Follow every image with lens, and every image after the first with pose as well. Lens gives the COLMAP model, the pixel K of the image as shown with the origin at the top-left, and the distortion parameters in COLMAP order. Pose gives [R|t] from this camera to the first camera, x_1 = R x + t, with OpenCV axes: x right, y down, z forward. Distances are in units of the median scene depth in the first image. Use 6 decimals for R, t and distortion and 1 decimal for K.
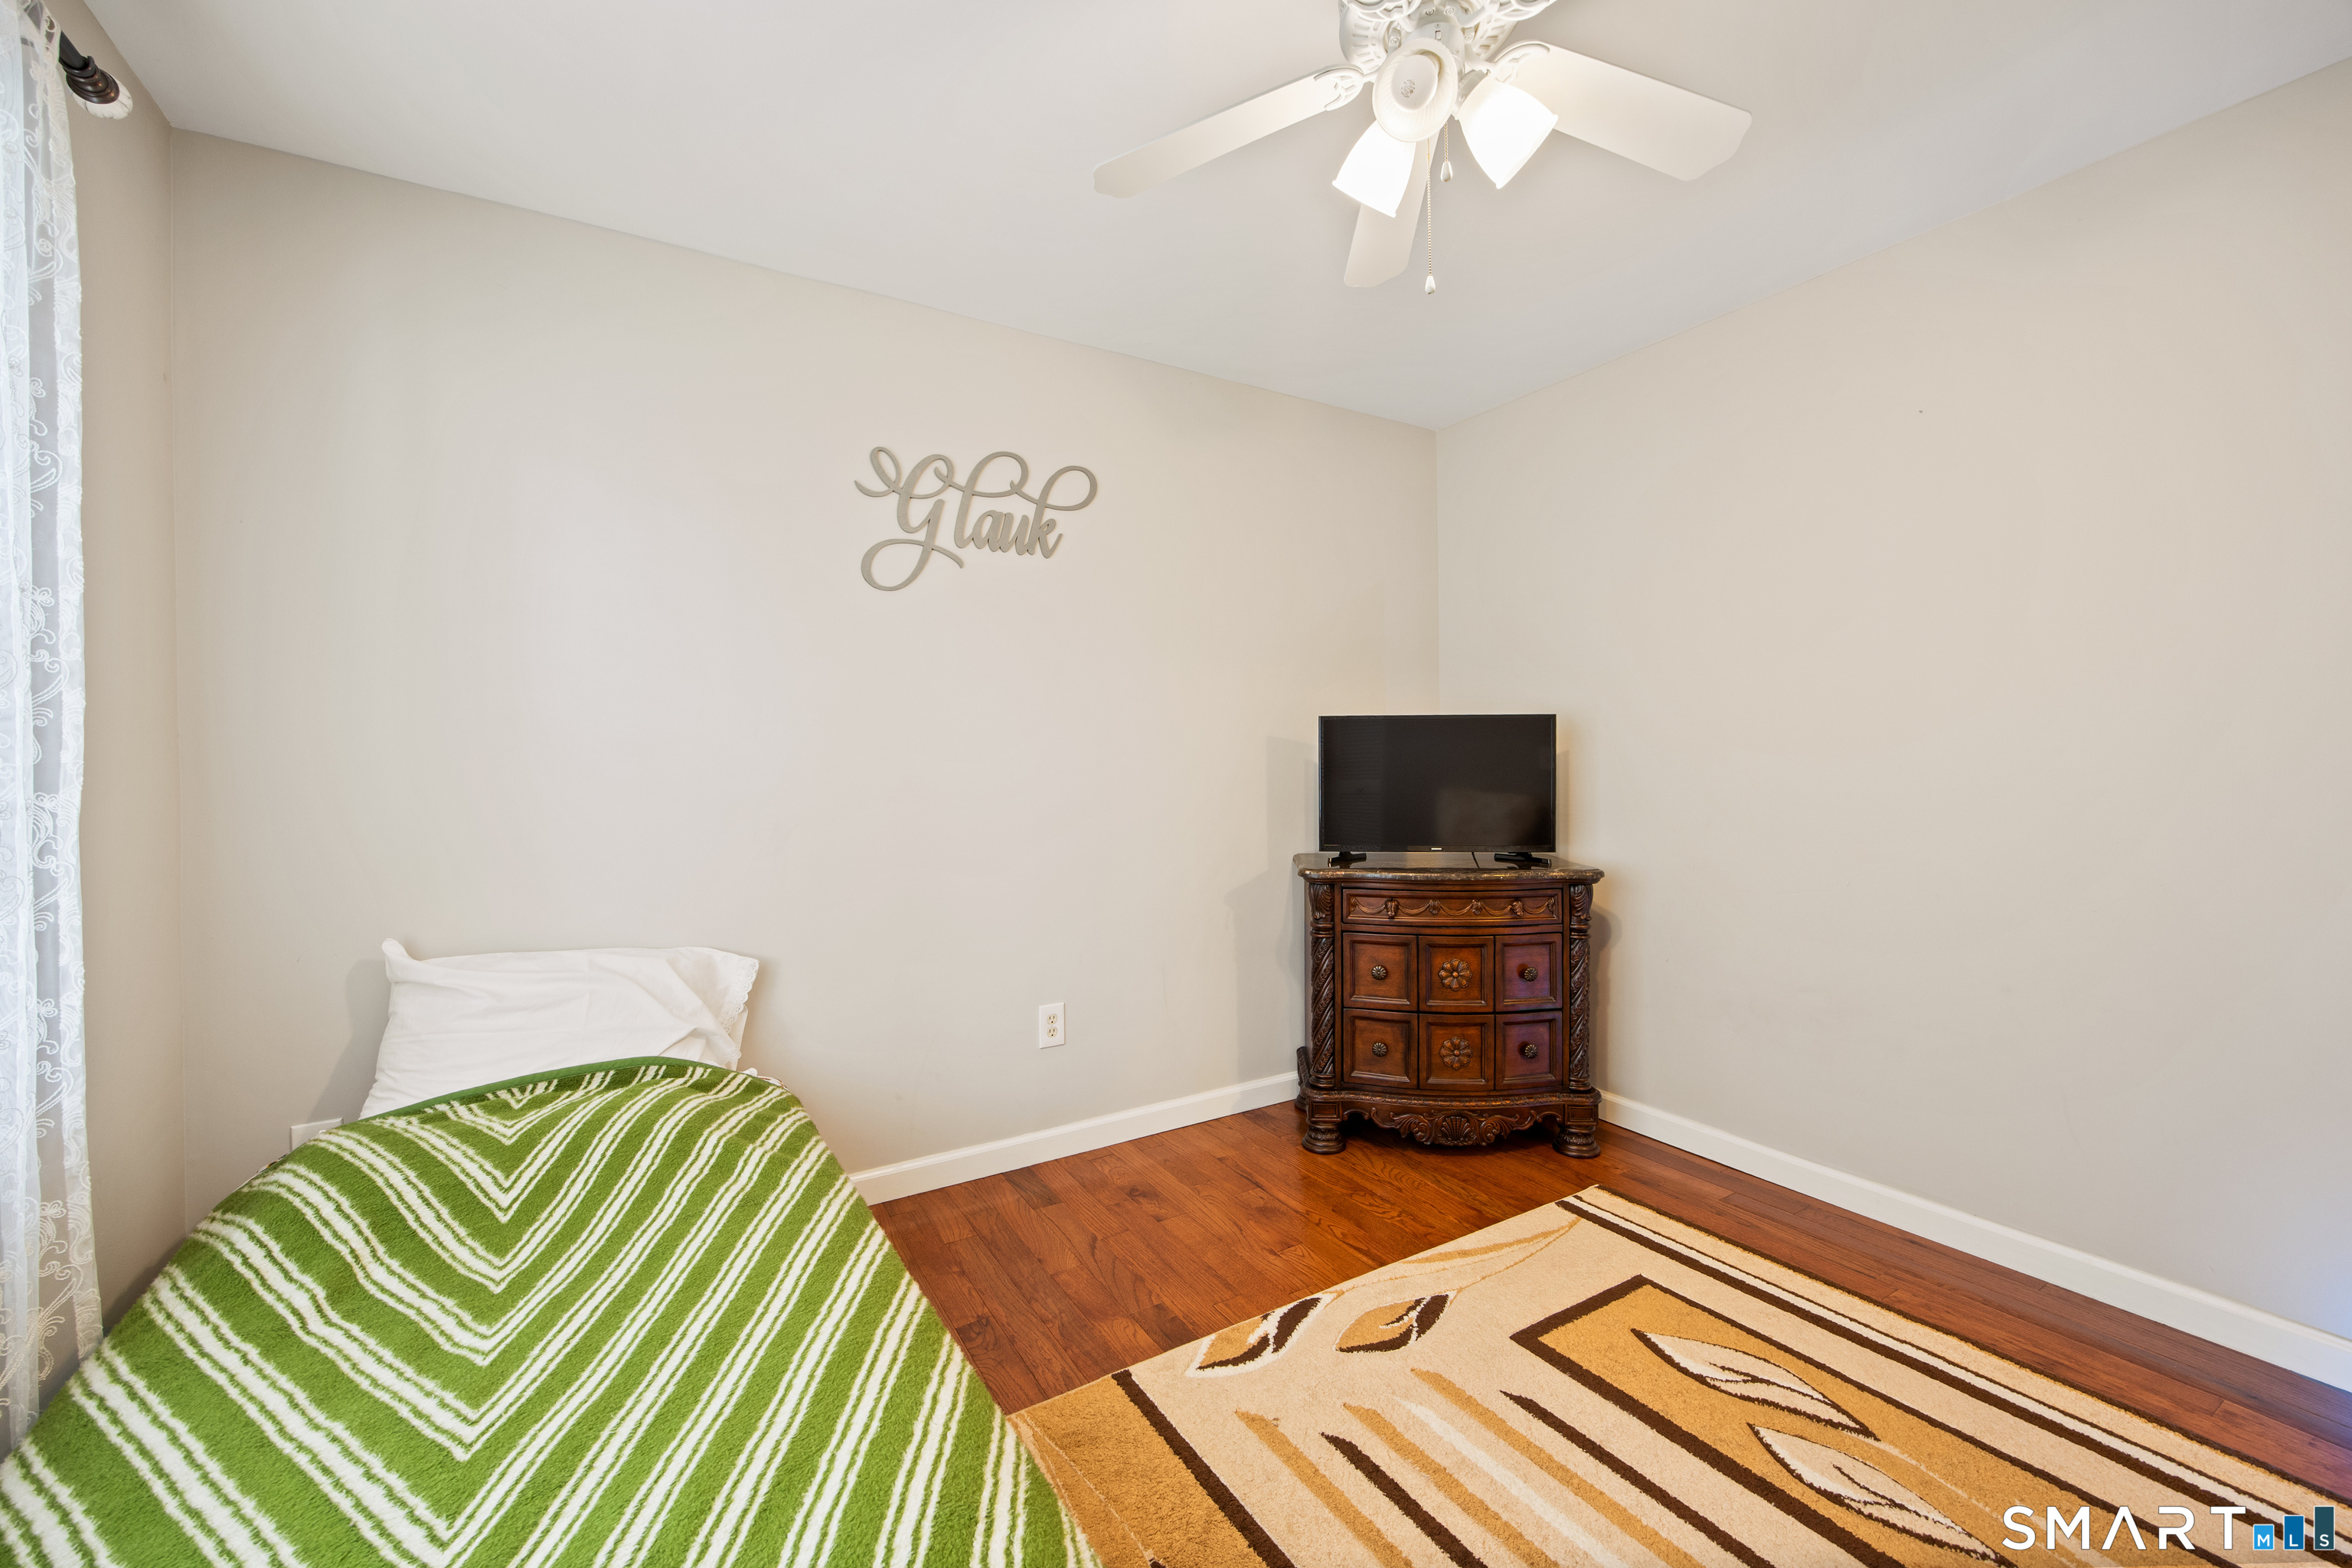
lens RADIAL K [[924.5, 0, 1179.3], [0, 924.5, 761.7], [0, 0, 1]] dist [-0.001555, -0.000140]
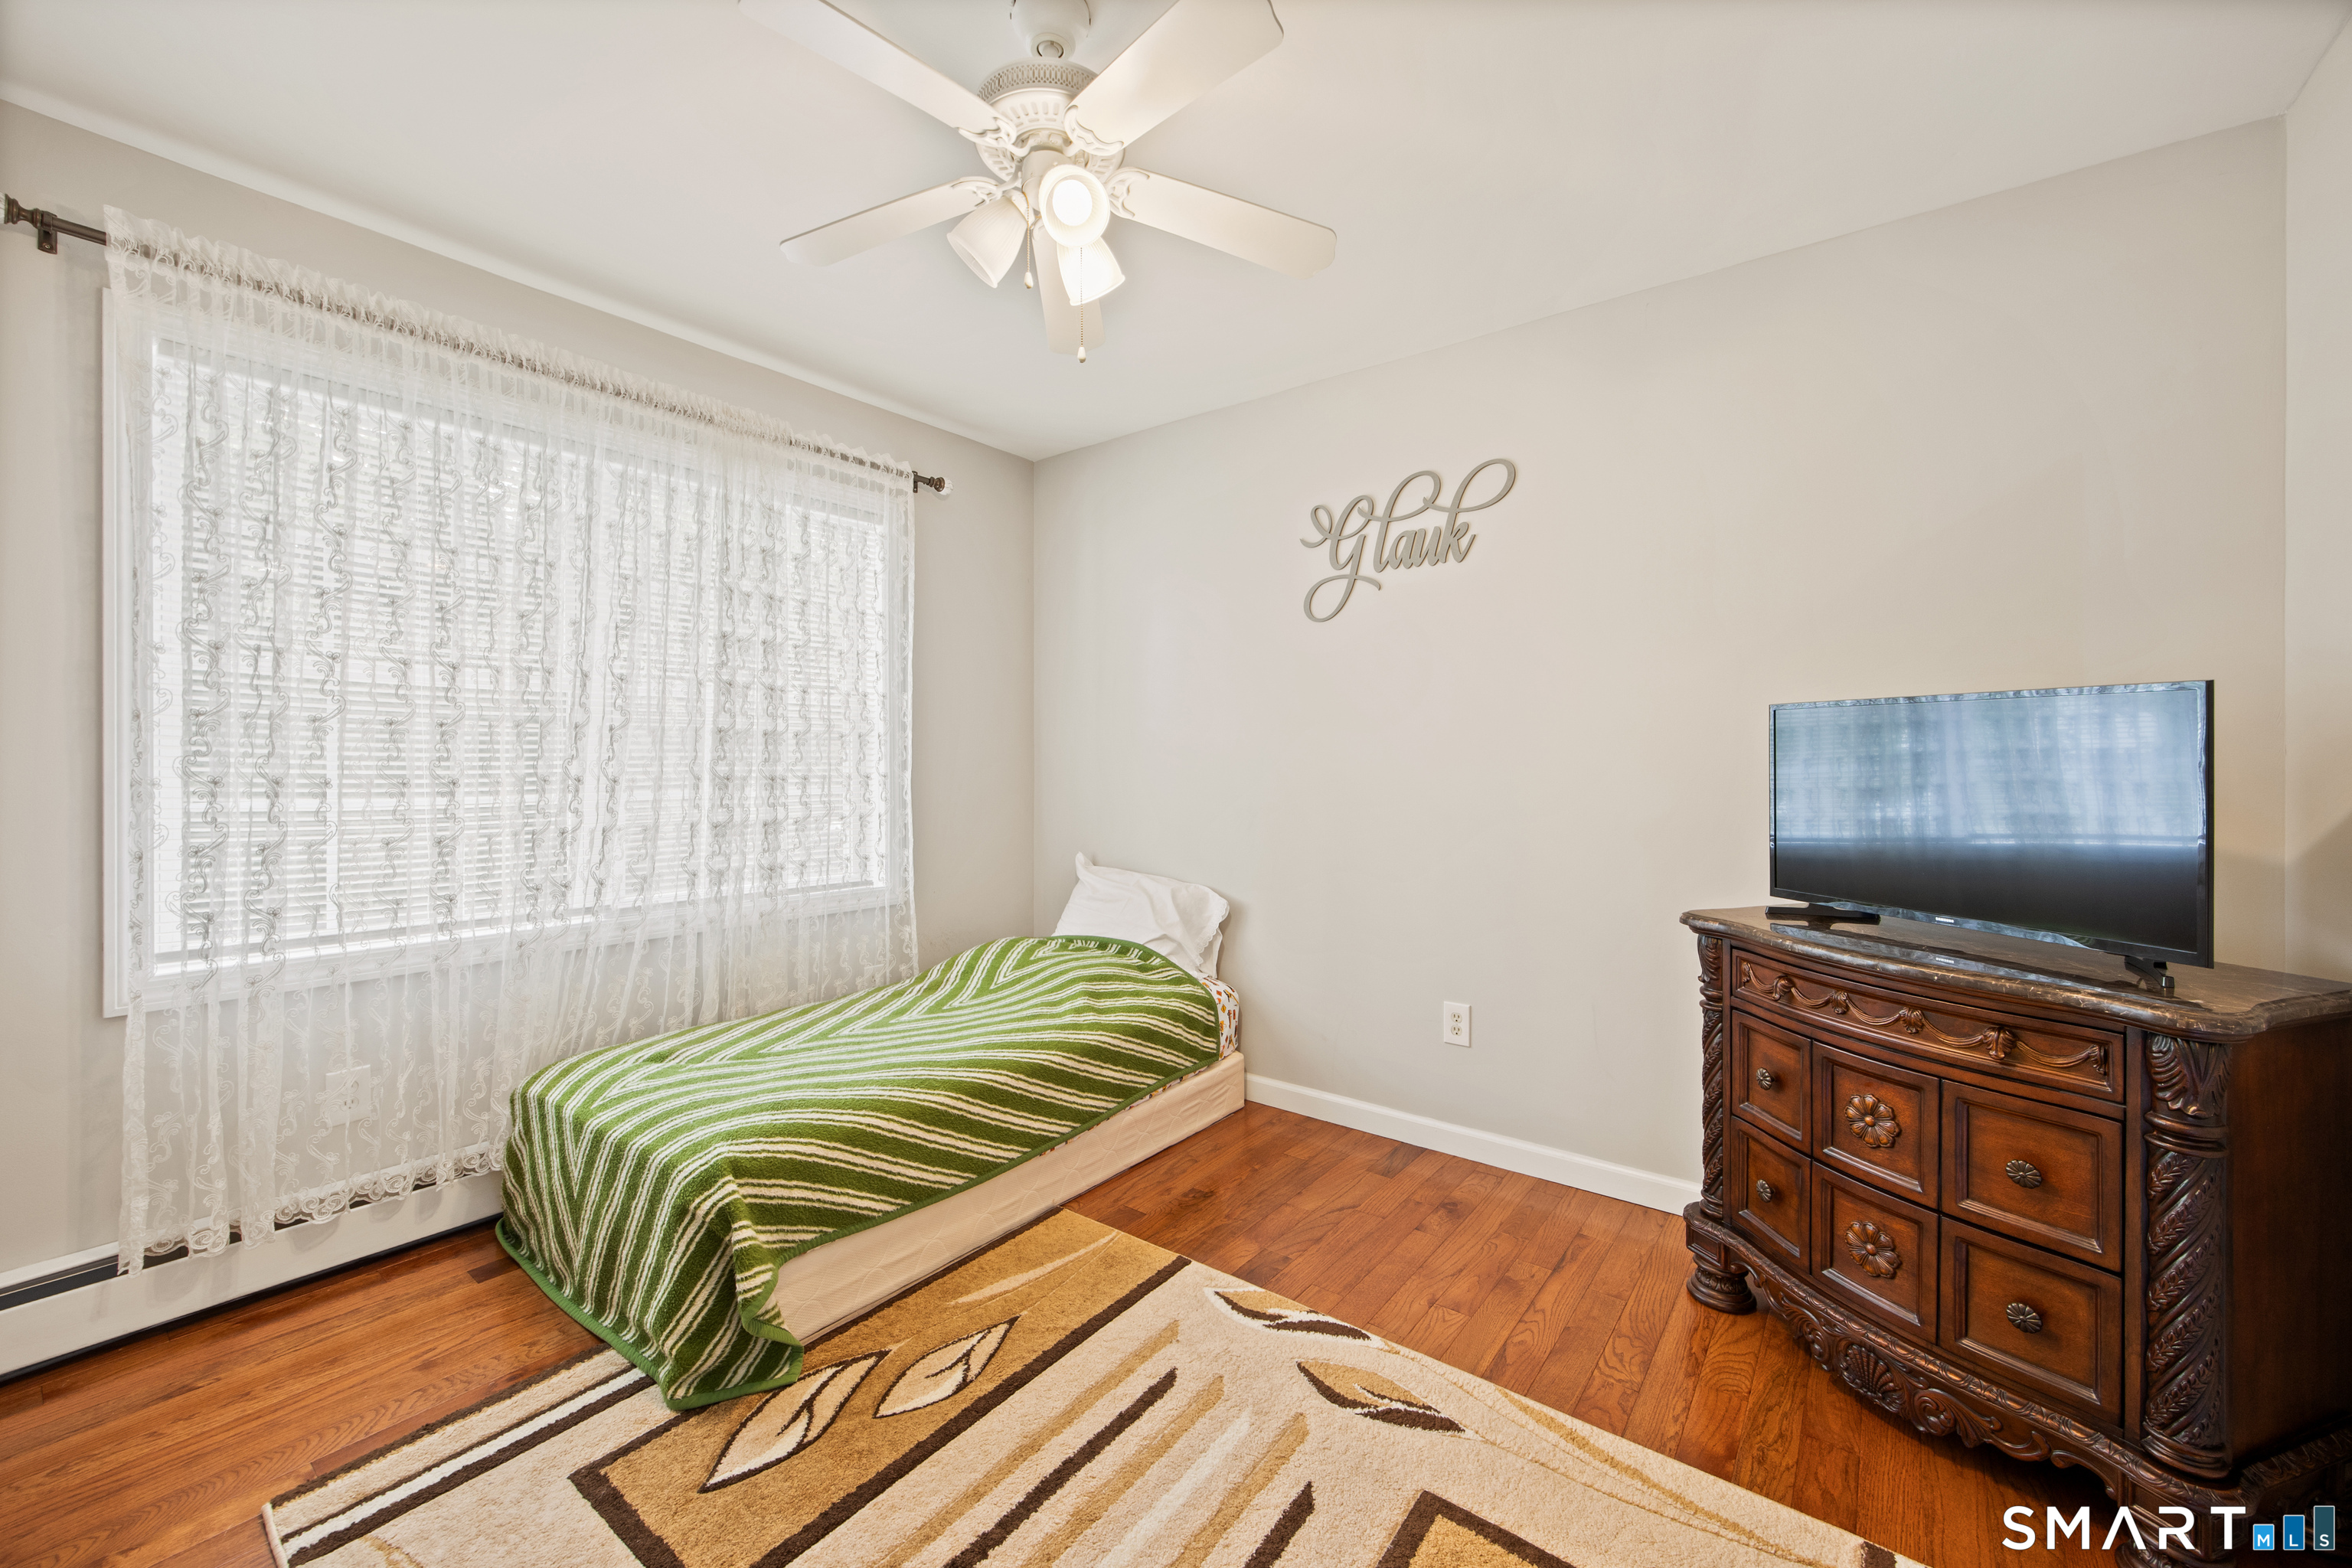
lens RADIAL K [[926.2, 0, 1183.4], [0, 926.2, 766.5], [0, 0, 1]] dist [-0.000869, -0.000044]
pose [[0.371460, 0.017911, -0.928276, 0.741622], [-0.008838, 0.999837, 0.015755, -0.011095], [0.928407, 0.002352, 0.371557, 0.370472]]
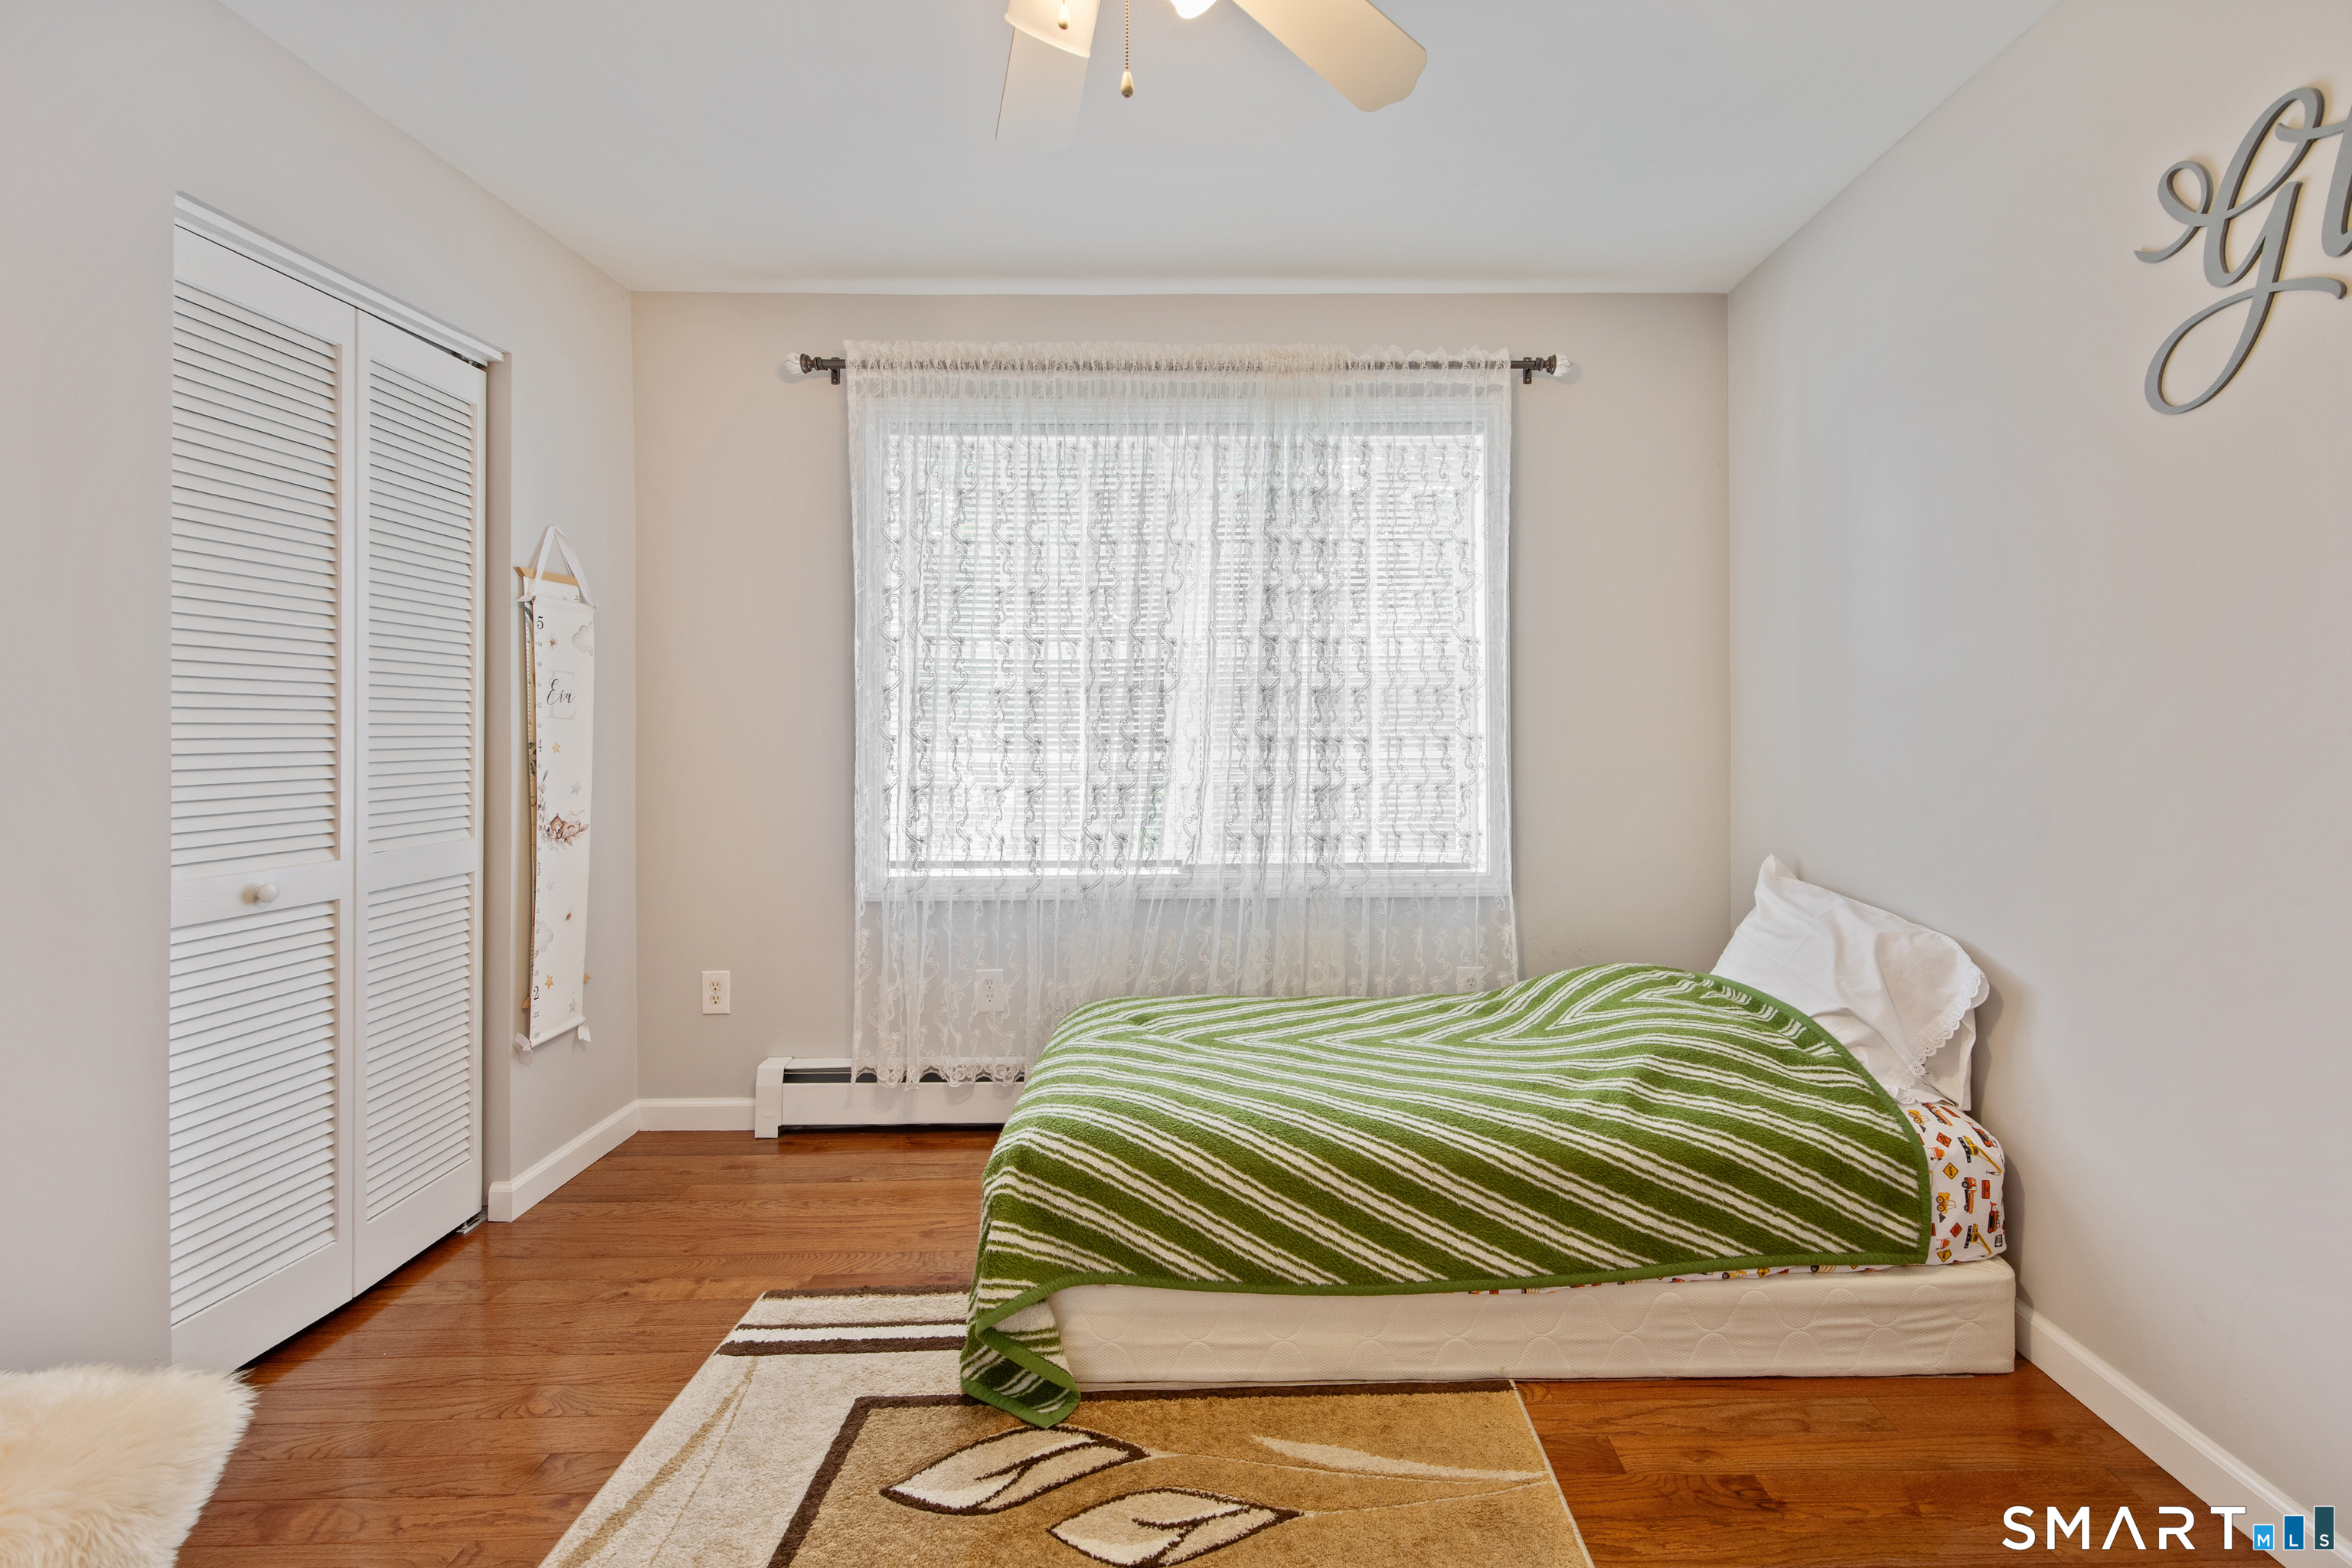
lens RADIAL K [[956.9, 0, 1245.7], [0, 956.9, 723.8], [0, 0, 1]] dist [-0.003458, 0.000102]
pose [[-0.502733, 0.014671, -0.864317, 0.472209], [0.009253, 0.999890, 0.011590, -0.005432], [0.864392, -0.002171, -0.502813, 0.781215]]
